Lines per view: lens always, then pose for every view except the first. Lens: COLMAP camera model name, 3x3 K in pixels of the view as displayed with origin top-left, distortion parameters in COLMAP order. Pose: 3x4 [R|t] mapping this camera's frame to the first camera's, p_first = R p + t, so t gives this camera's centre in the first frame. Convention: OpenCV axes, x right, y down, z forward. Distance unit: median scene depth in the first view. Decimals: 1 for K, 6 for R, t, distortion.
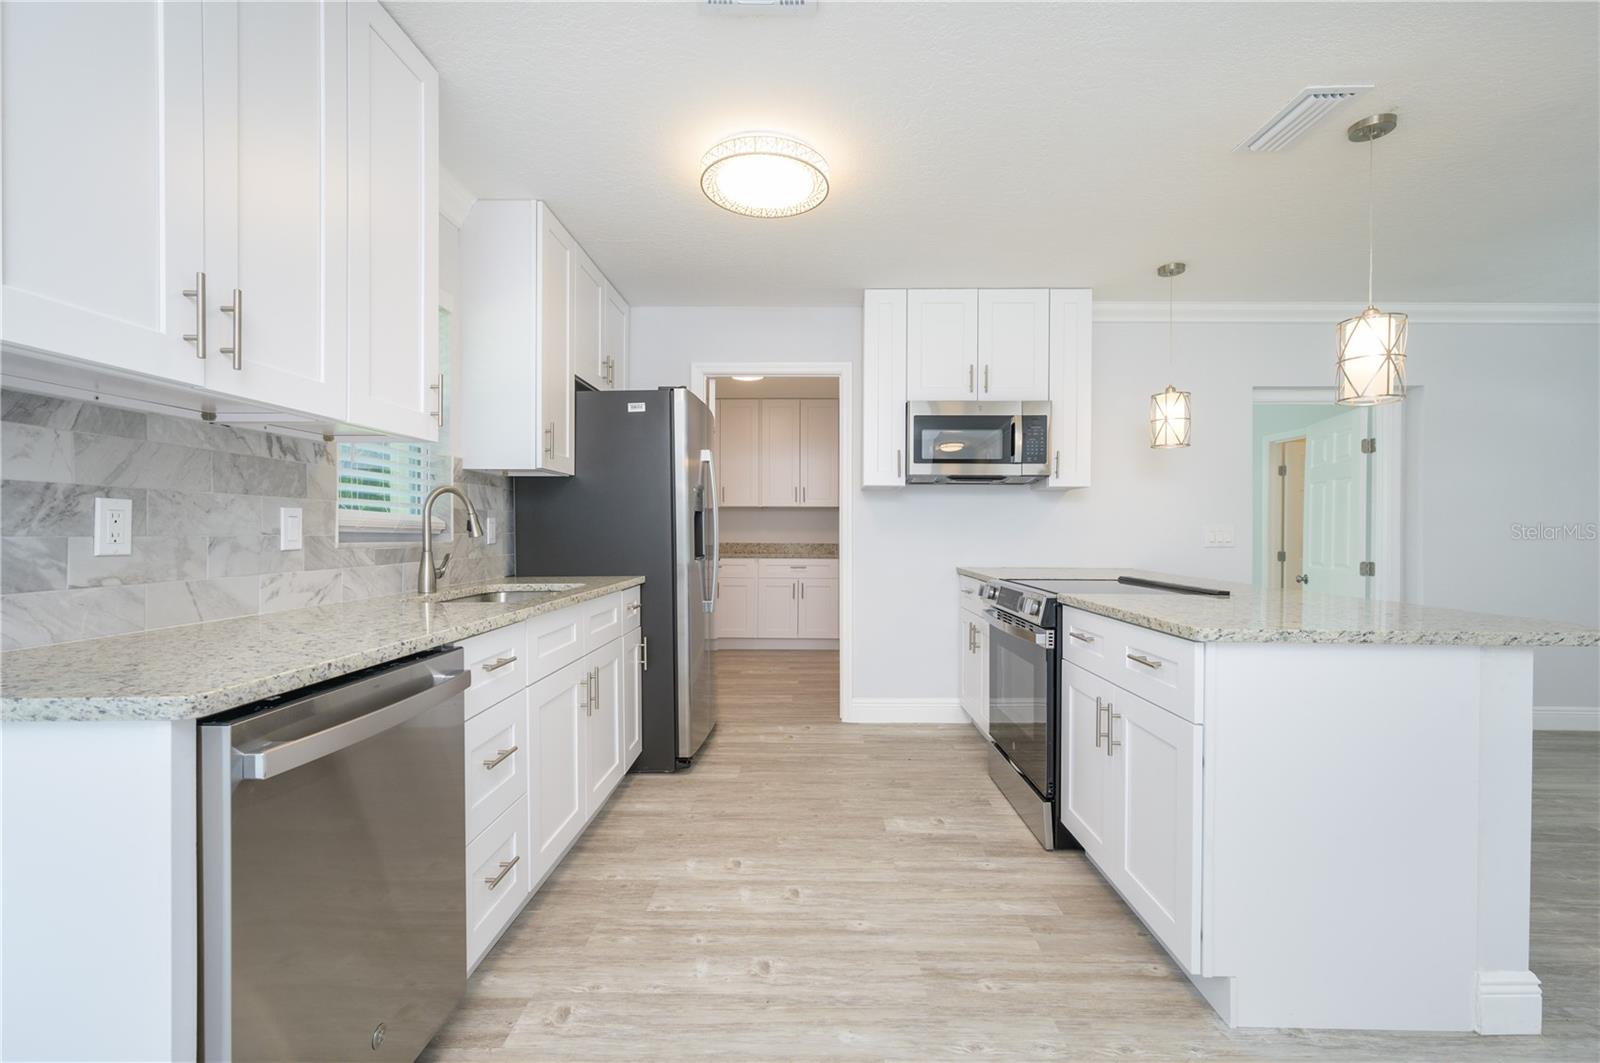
lens RADIAL K [[686.1, 0, 807.3], [0, 686.1, 533.9], [0, 0, 1]] dist [0.001237, 0.000131]
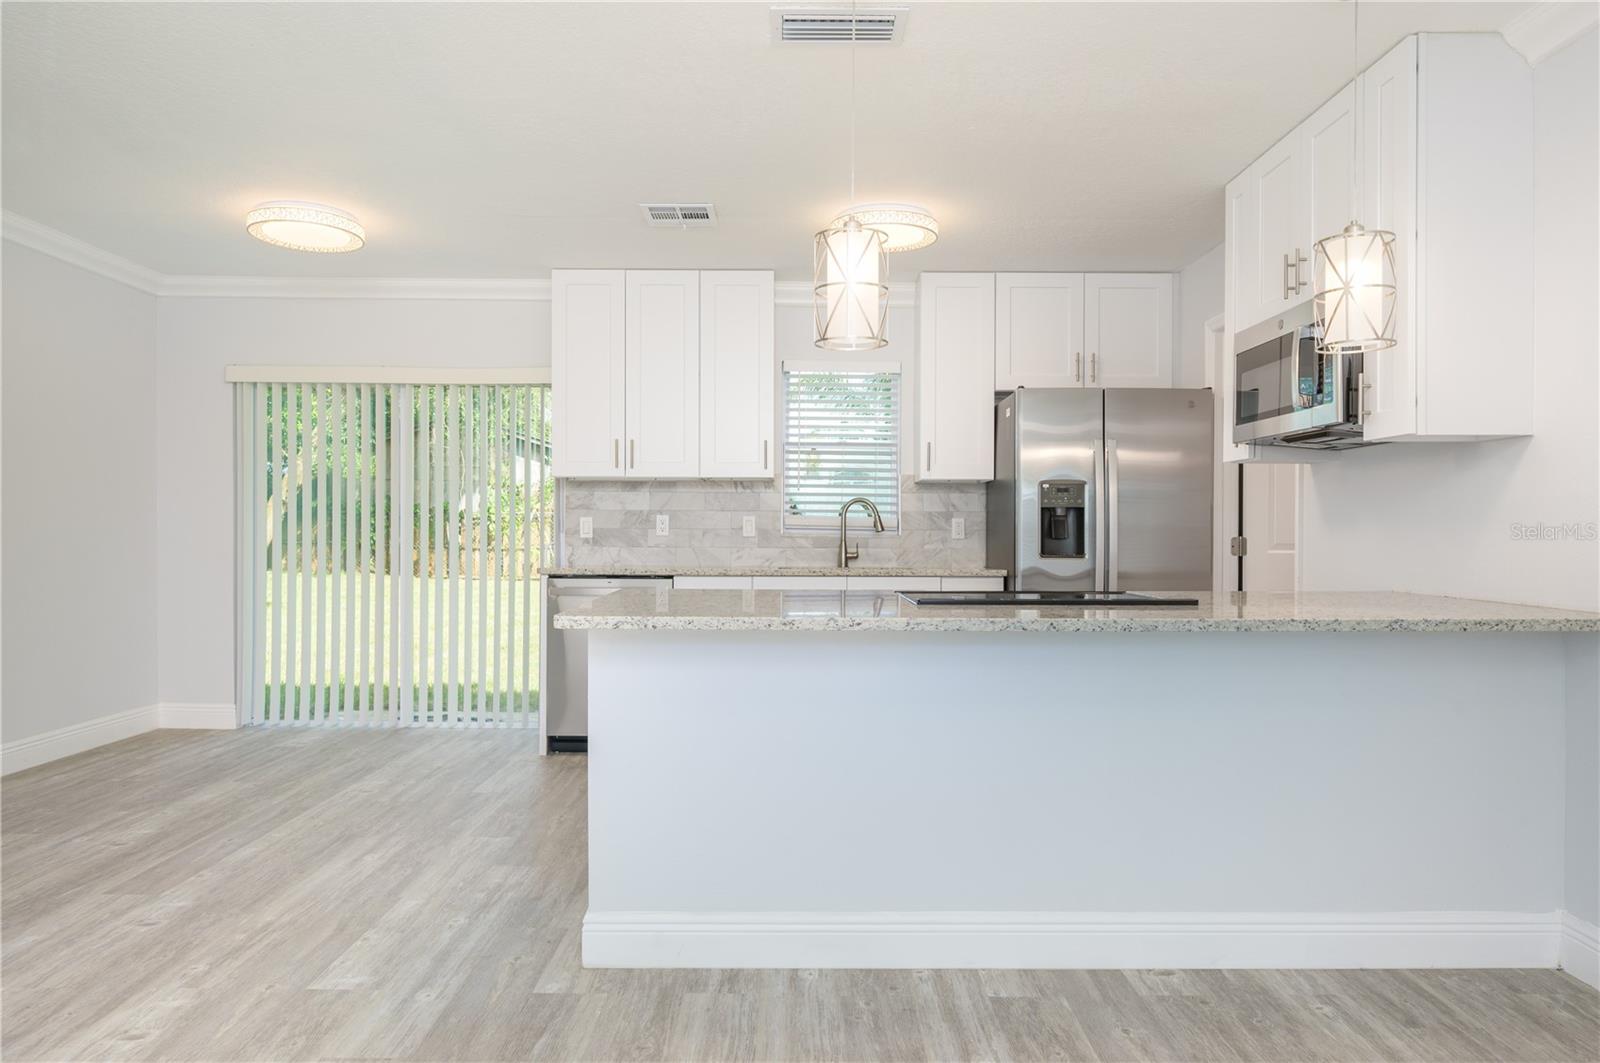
lens RADIAL K [[1042.8, 0, 804.2], [0, 1042.8, 533.3], [0, 0, 1]] dist [-0.004808, 0.003321]
pose [[0.018250, -0.001216, -0.999833, 2.072441], [-0.009880, 0.999950, -0.001396, 0.014080], [0.999785, 0.009904, 0.018237, 0.990207]]
